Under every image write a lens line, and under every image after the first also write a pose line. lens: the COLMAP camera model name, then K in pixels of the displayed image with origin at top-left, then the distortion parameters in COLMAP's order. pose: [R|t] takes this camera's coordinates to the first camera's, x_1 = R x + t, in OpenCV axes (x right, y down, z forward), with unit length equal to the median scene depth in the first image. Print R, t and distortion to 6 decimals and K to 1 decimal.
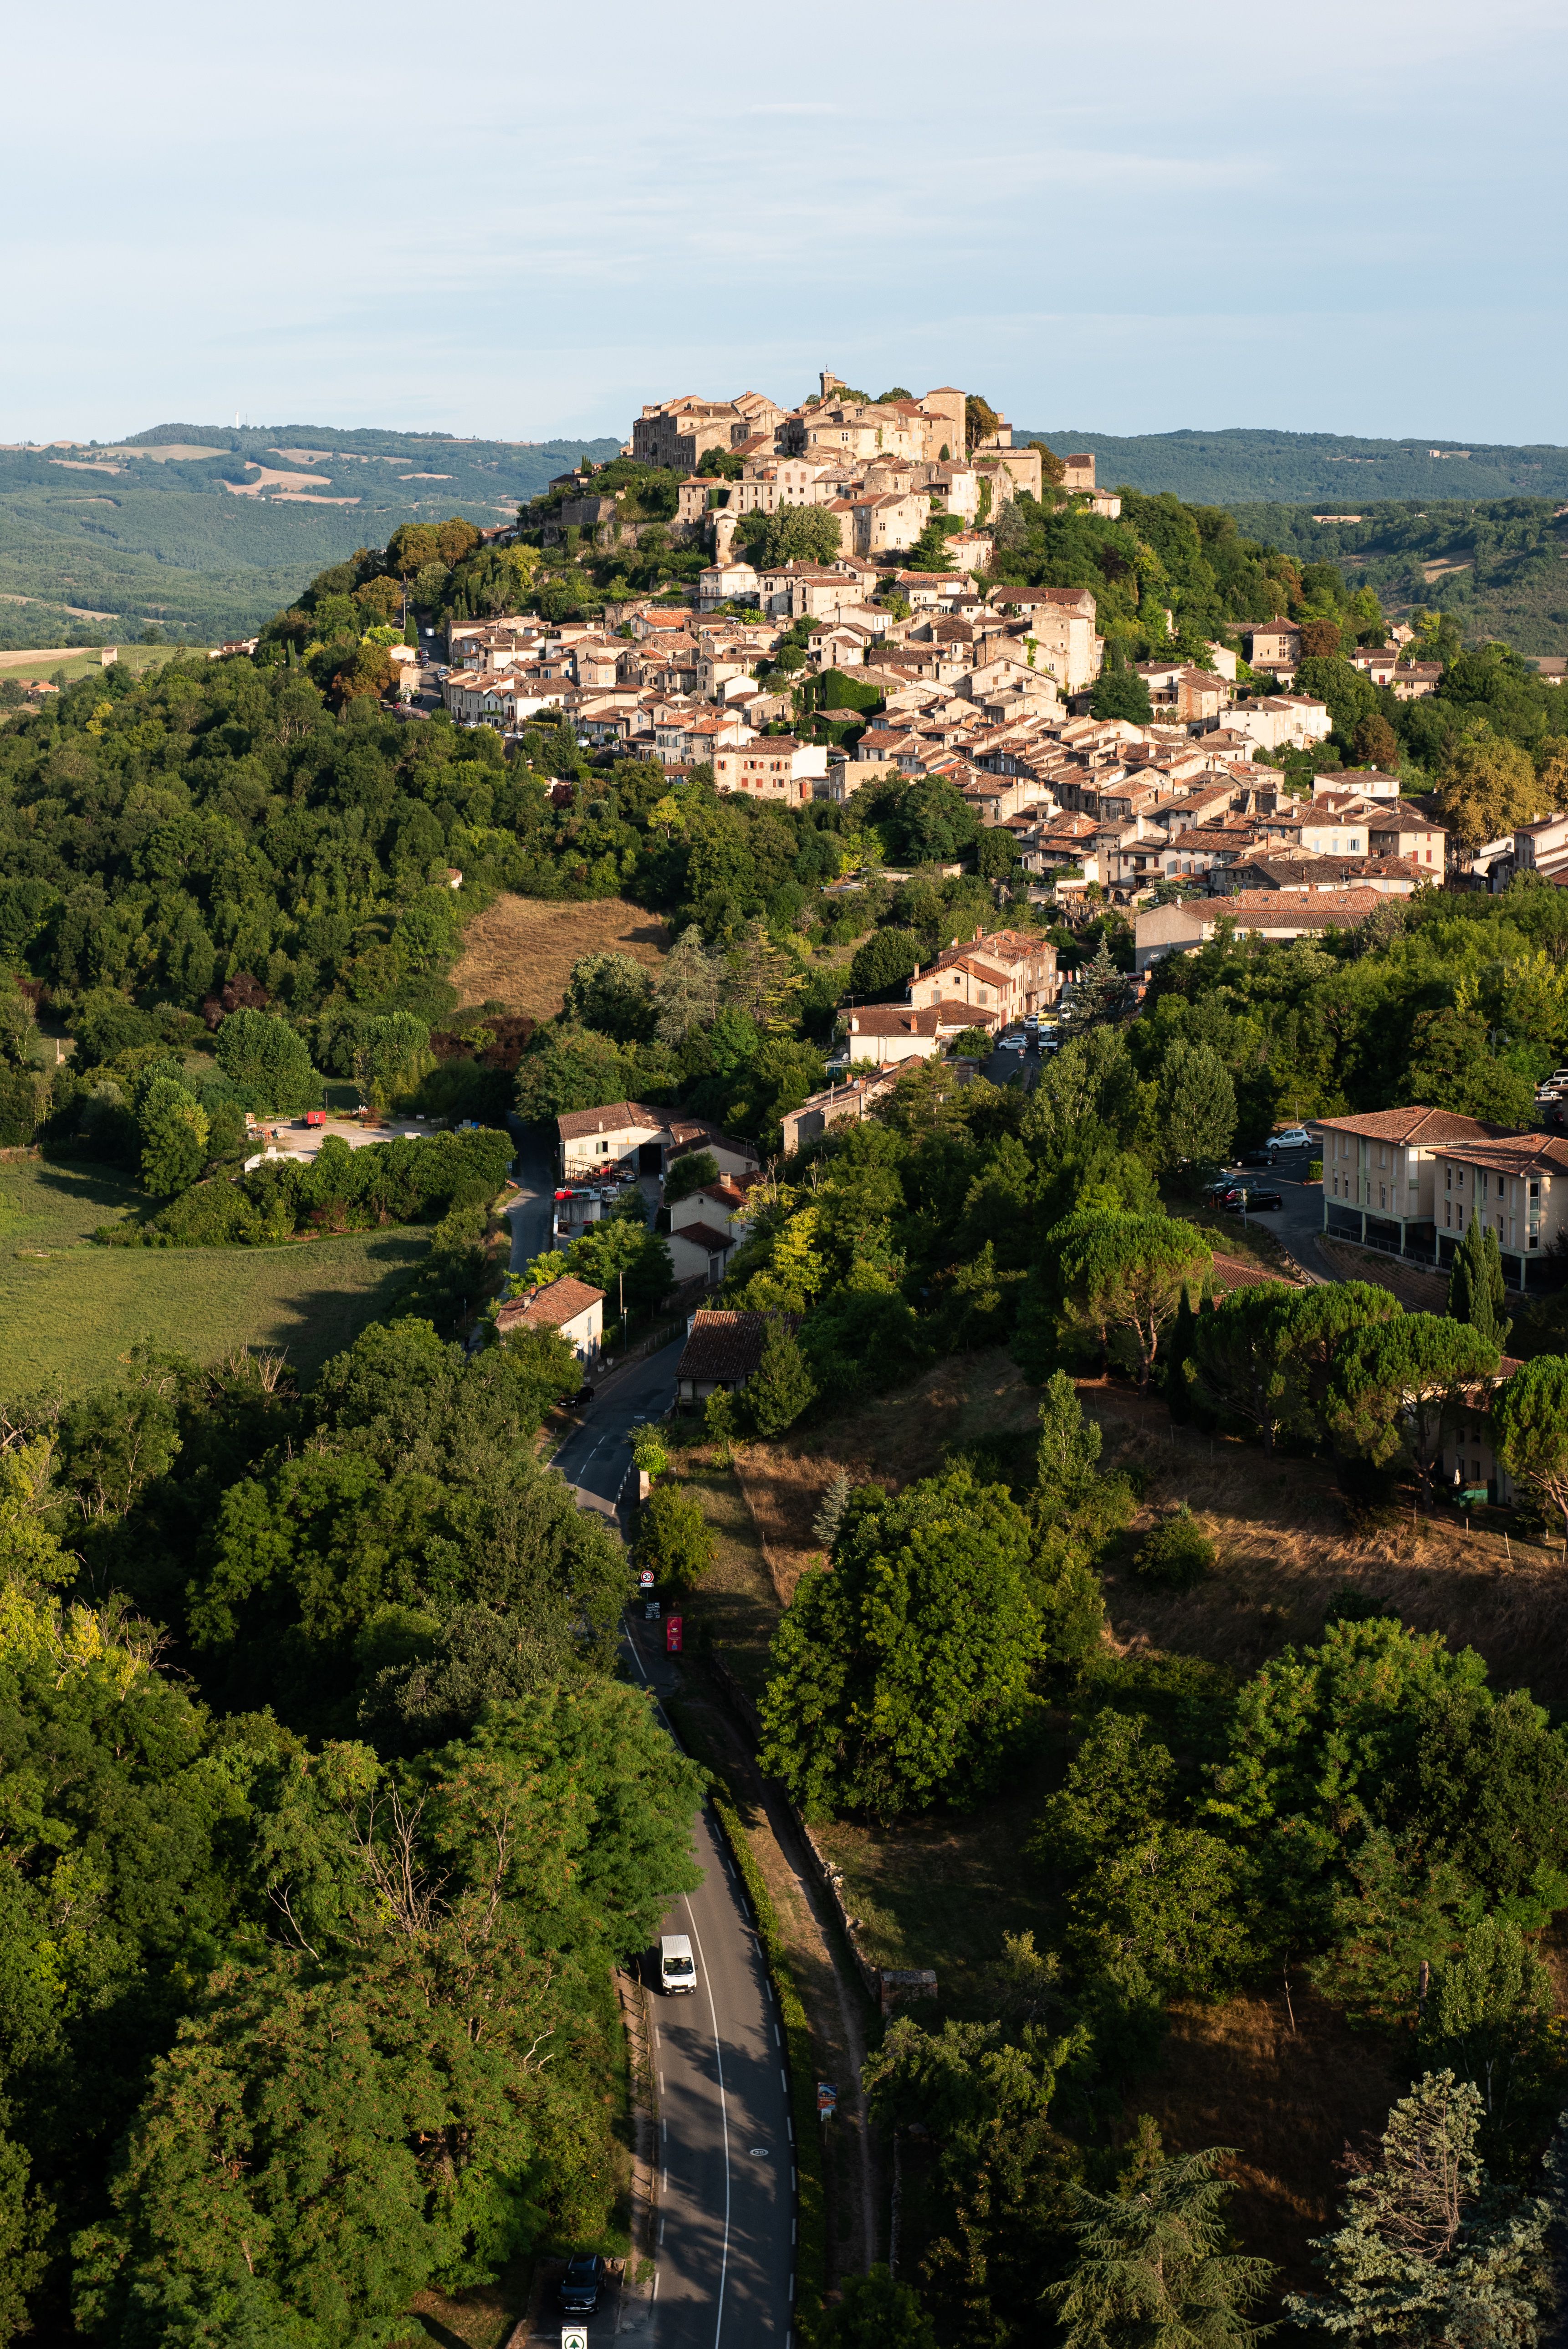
lens RADIAL K [[4491.2, 0, 783.1], [0, 4491.2, 1077.4], [0, 0, 1]] dist [0.112513, 0.240911]
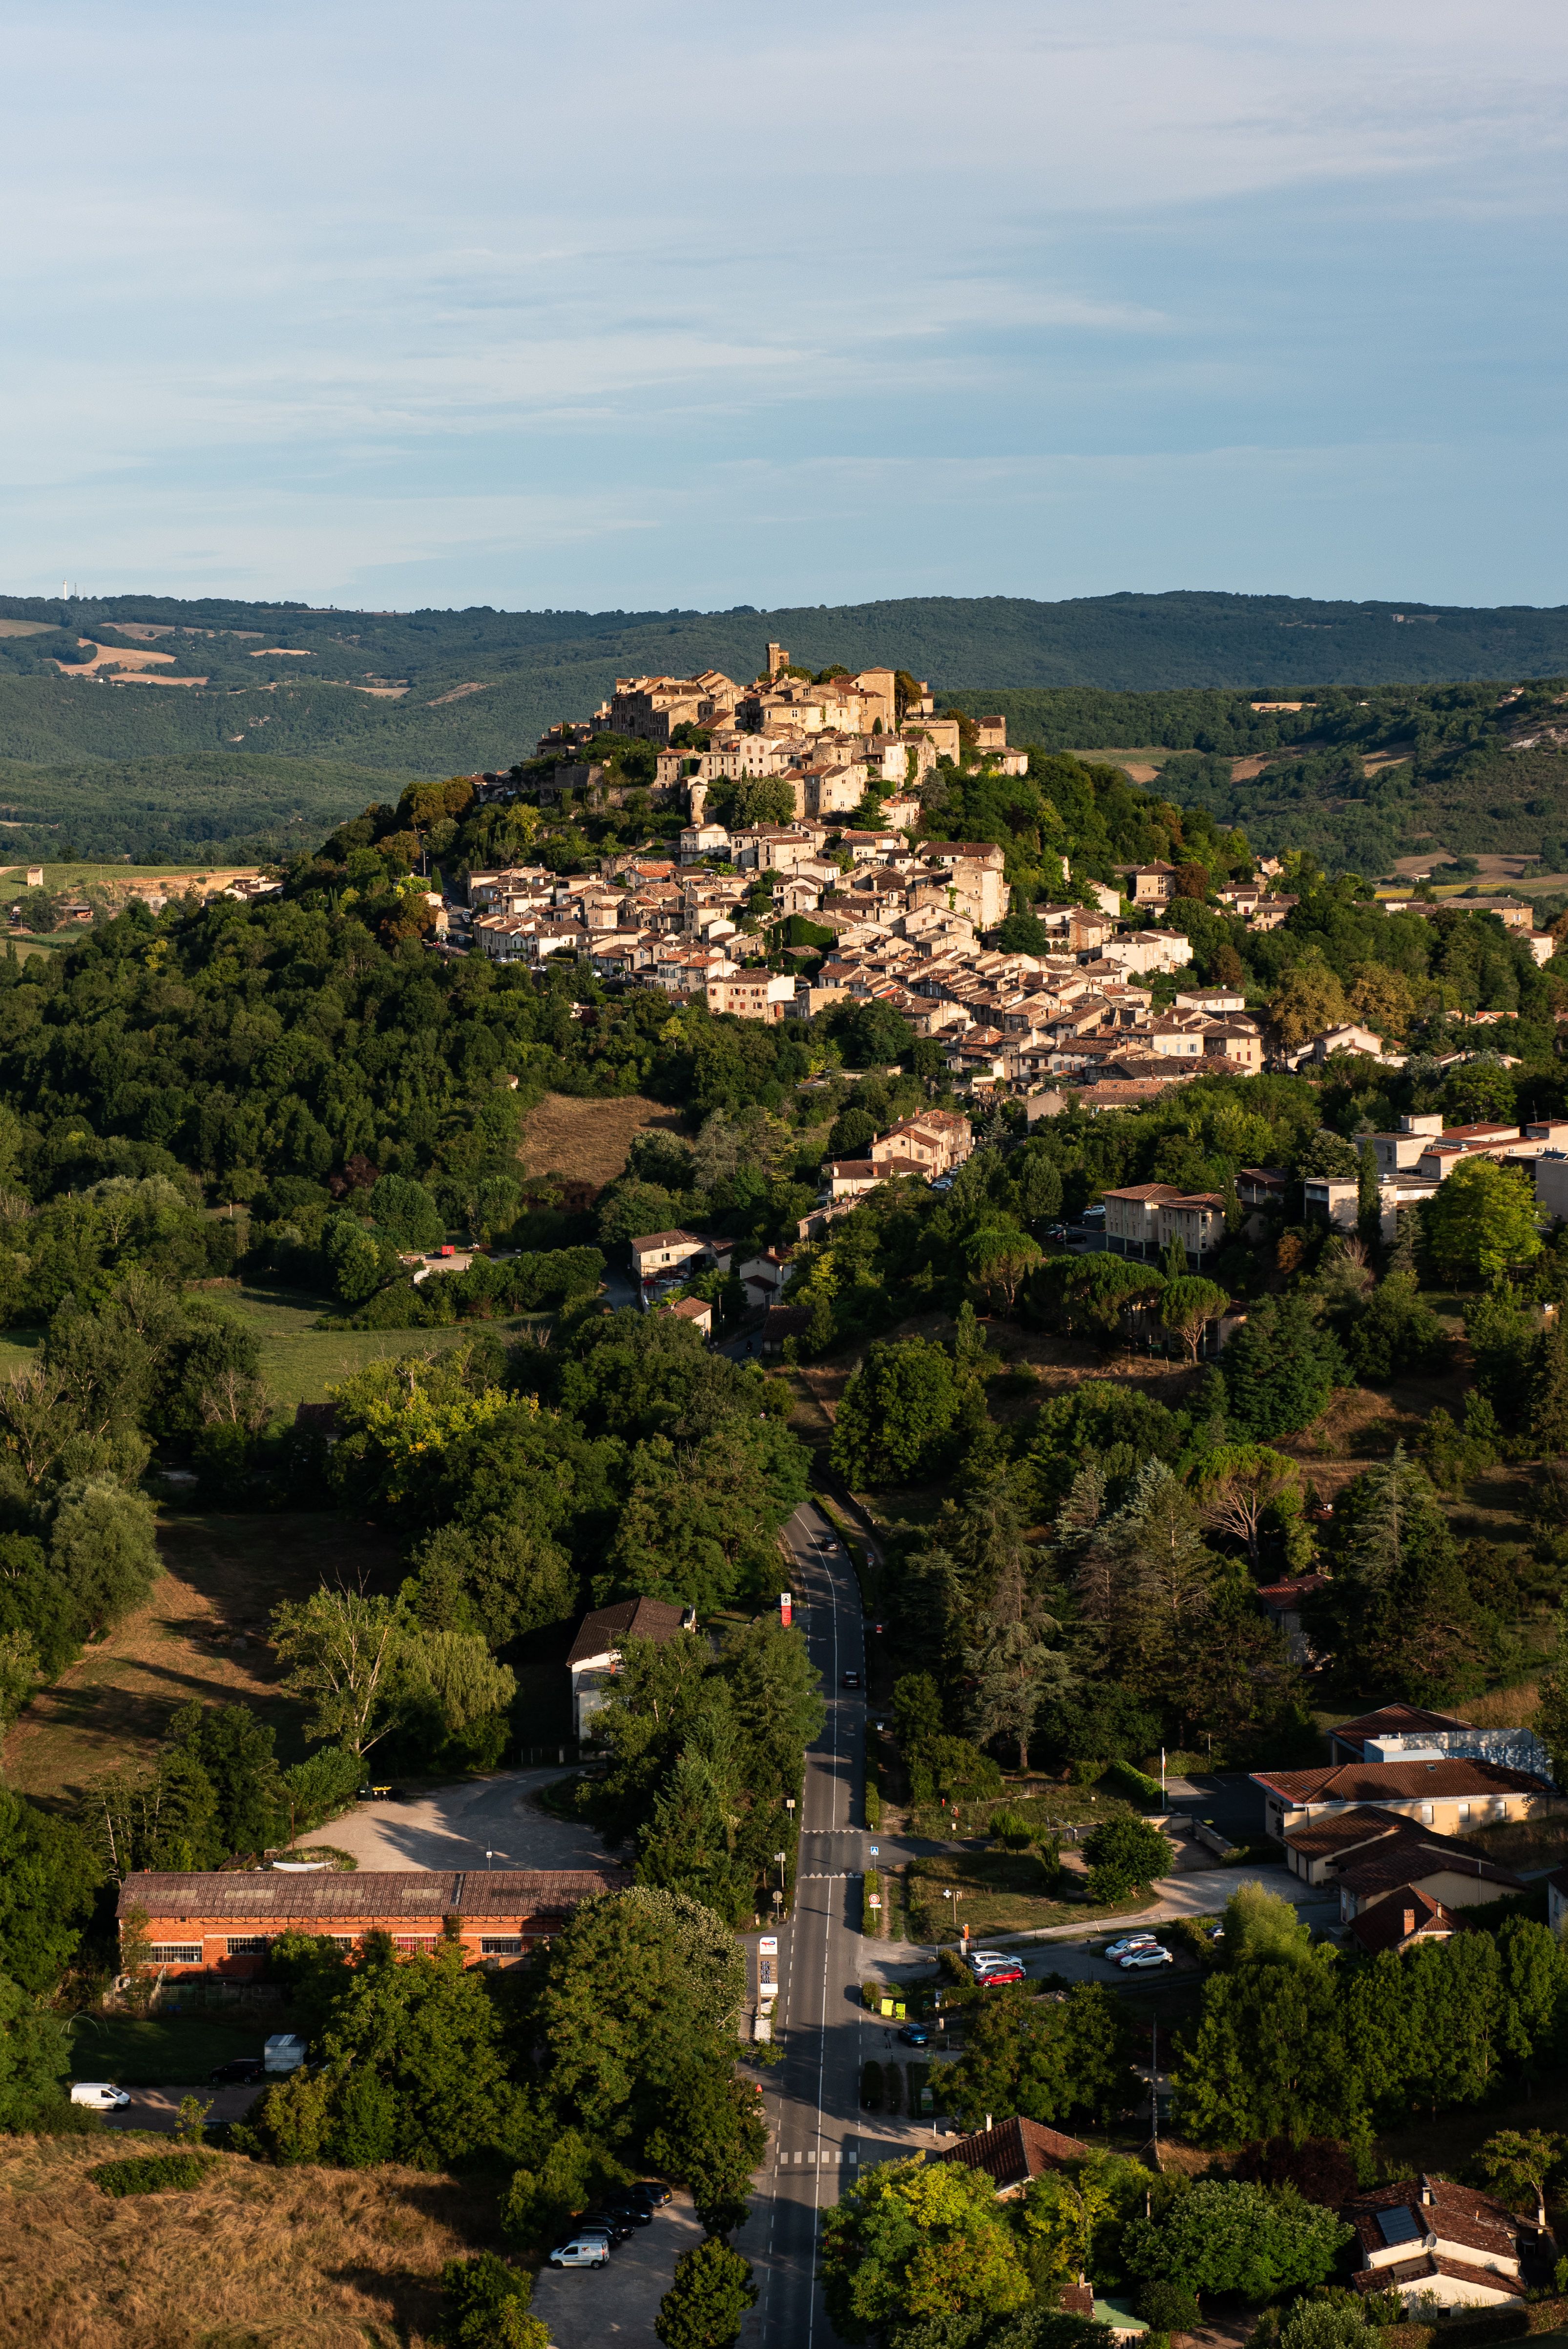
lens RADIAL K [[5736.9, 0, 784.0], [0, 5736.9, 1174.5], [0, 0, 1]] dist [0.129212, 0.241588]
pose [[0.999646, -0.012272, 0.023619, -0.030982], [0.013009, 0.999425, -0.031322, 0.032626], [-0.023221, 0.031618, 0.999230, -0.606954]]
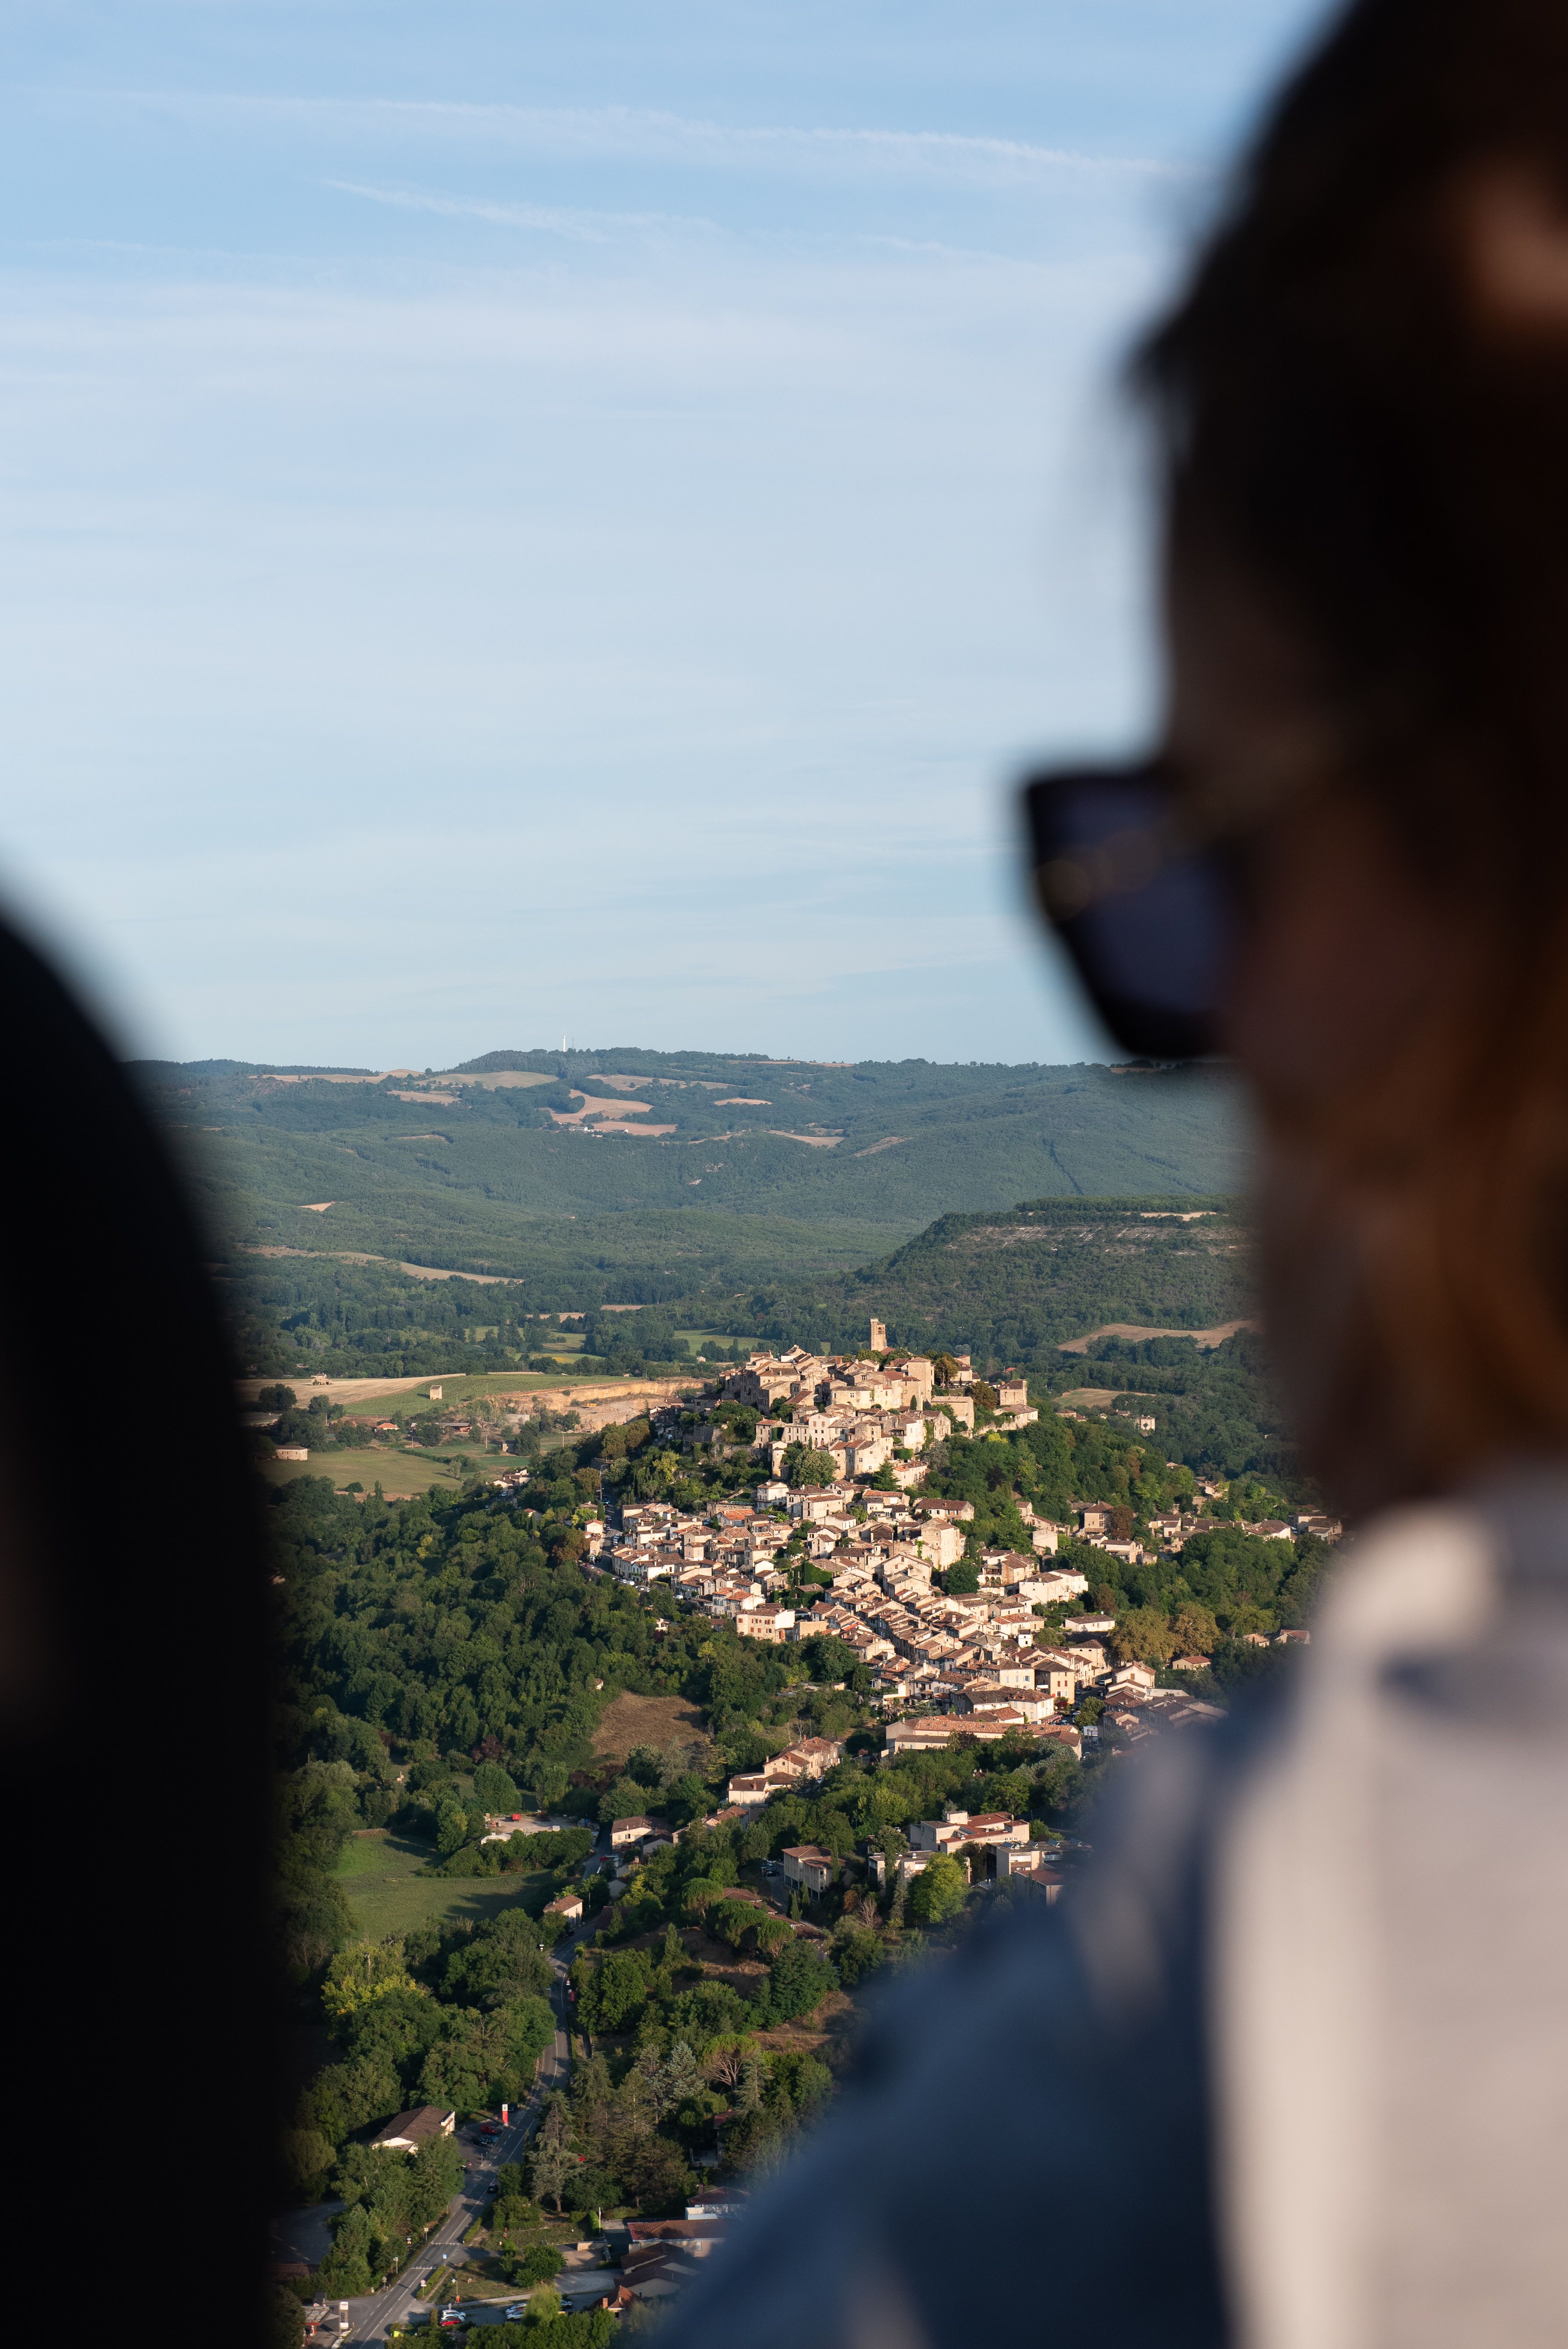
lens RADIAL K [[5737.3, 0, 784.0], [0, 5737.3, 1174.5], [0, 0, 1]] dist [0.129212, 0.241588]
pose [[0.995963, -0.004552, -0.089653, 0.215014], [-0.002093, 0.997265, -0.073886, -0.074223], [0.089744, 0.073775, 0.993229, -1.386155]]
